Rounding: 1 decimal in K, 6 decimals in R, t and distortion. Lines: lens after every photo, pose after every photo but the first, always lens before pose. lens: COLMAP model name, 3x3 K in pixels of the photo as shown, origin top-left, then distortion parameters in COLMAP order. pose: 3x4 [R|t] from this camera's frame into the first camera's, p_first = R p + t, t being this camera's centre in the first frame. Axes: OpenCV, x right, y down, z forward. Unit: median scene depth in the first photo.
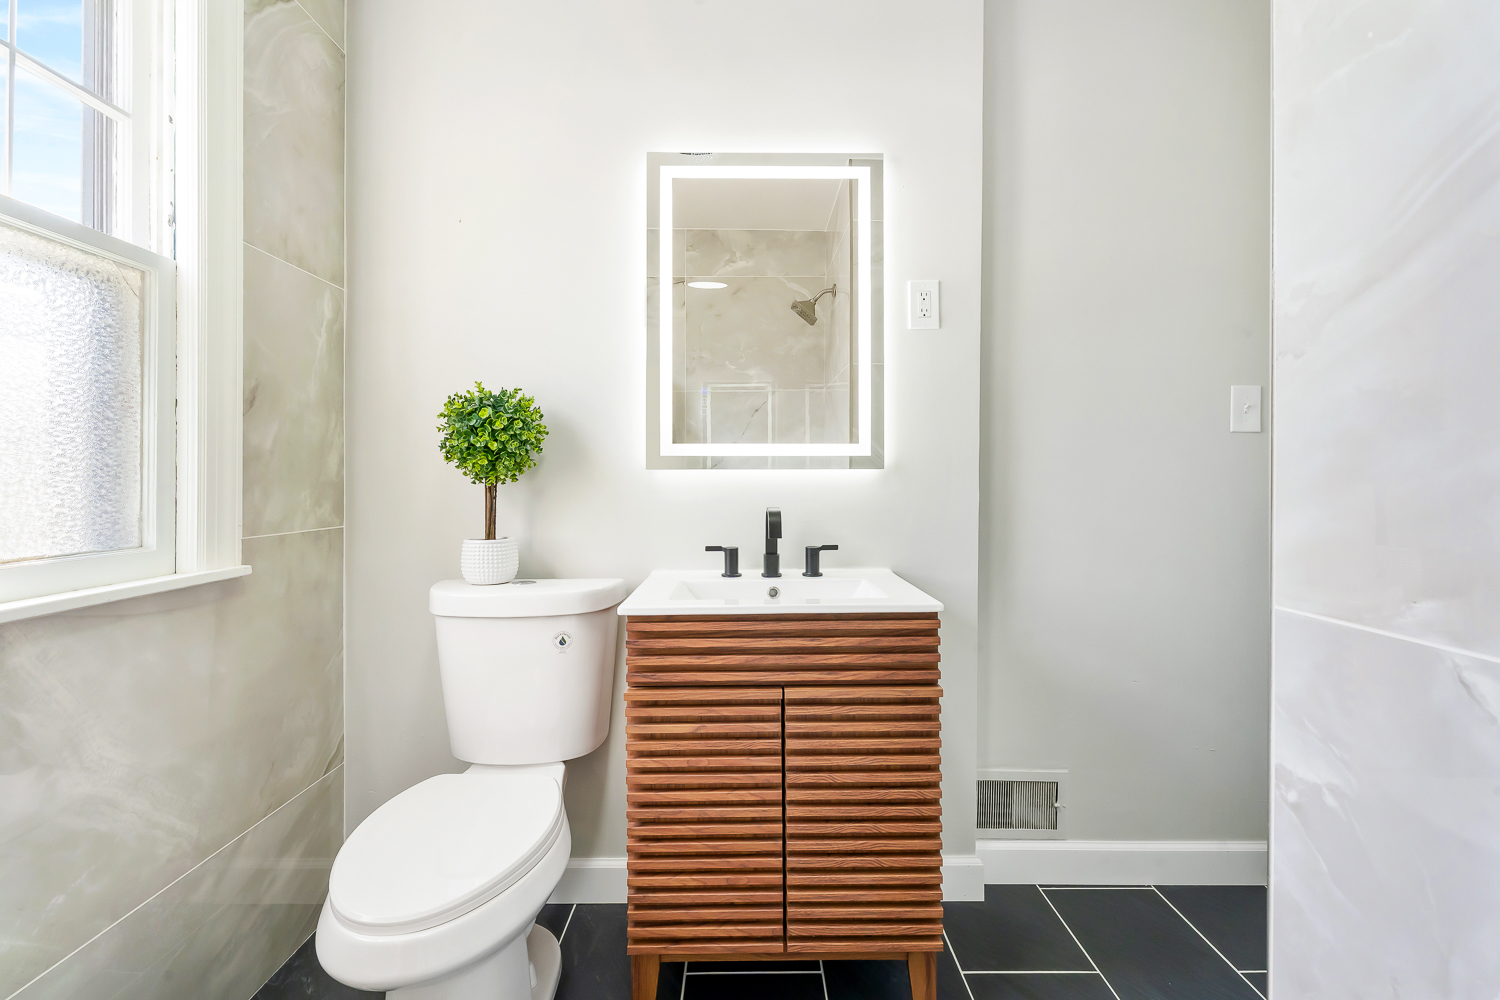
lens RADIAL K [[682.3, 0, 753.4], [0, 682.3, 483.0], [0, 0, 1]] dist [0.001258, -0.000069]
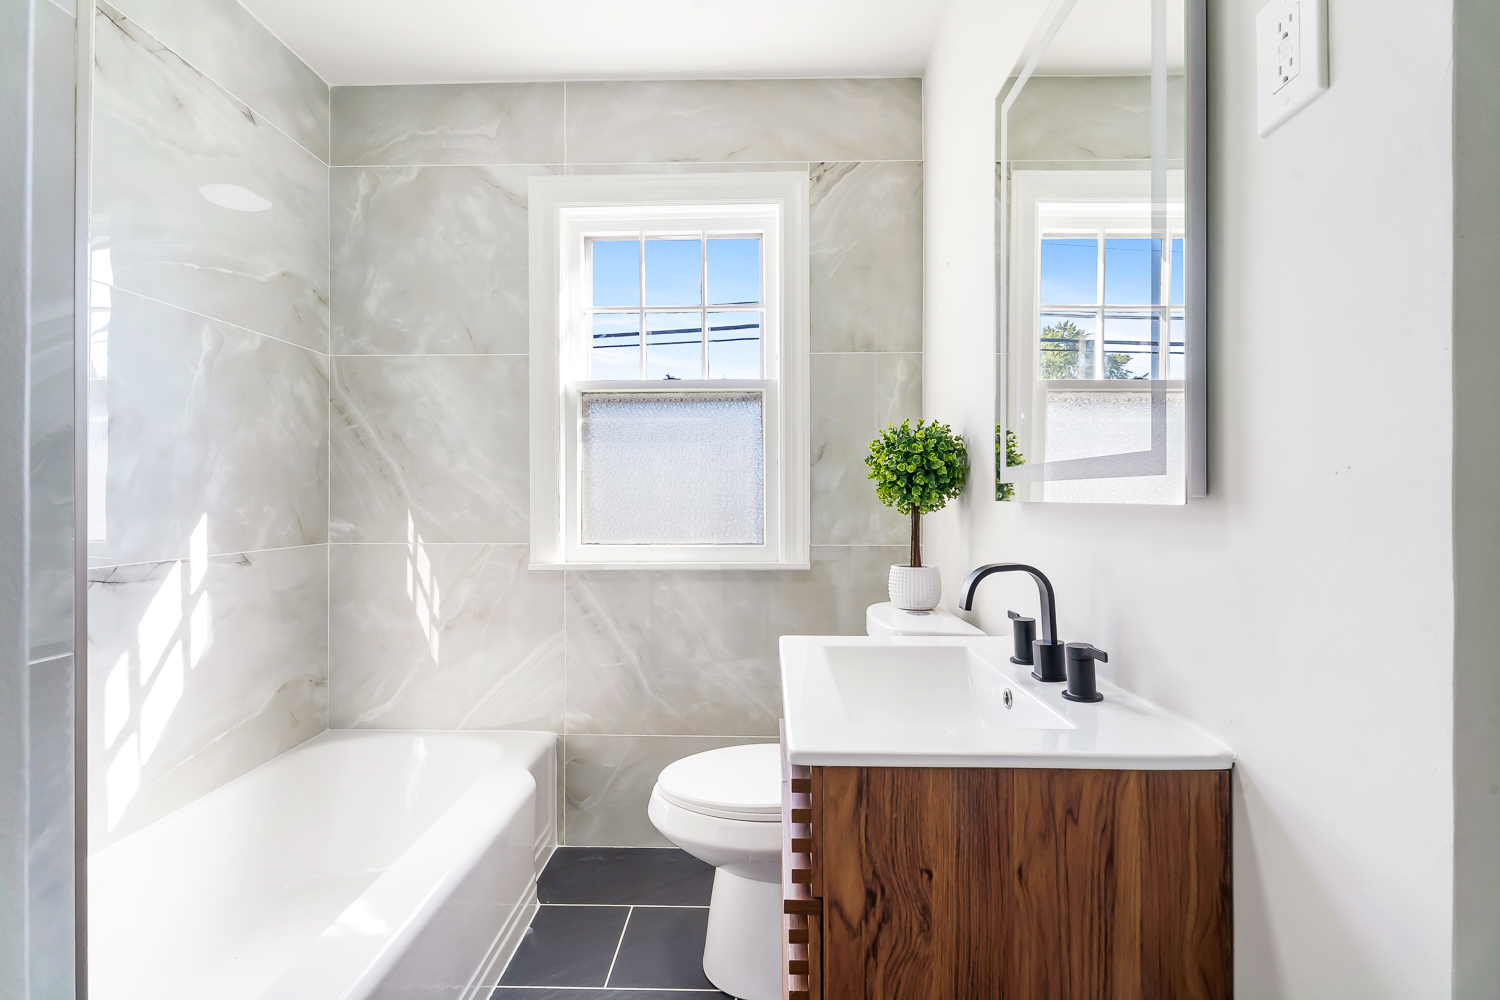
lens RADIAL K [[668.8, 0, 751.6], [0, 668.8, 491.7], [0, 0, 1]] dist [0.004199, -0.000207]
pose [[-0.037904, -0.002122, -0.999279, 0.706787], [-0.003506, 0.999992, -0.001991, -0.033322], [0.999275, 0.003428, -0.037911, 0.848886]]
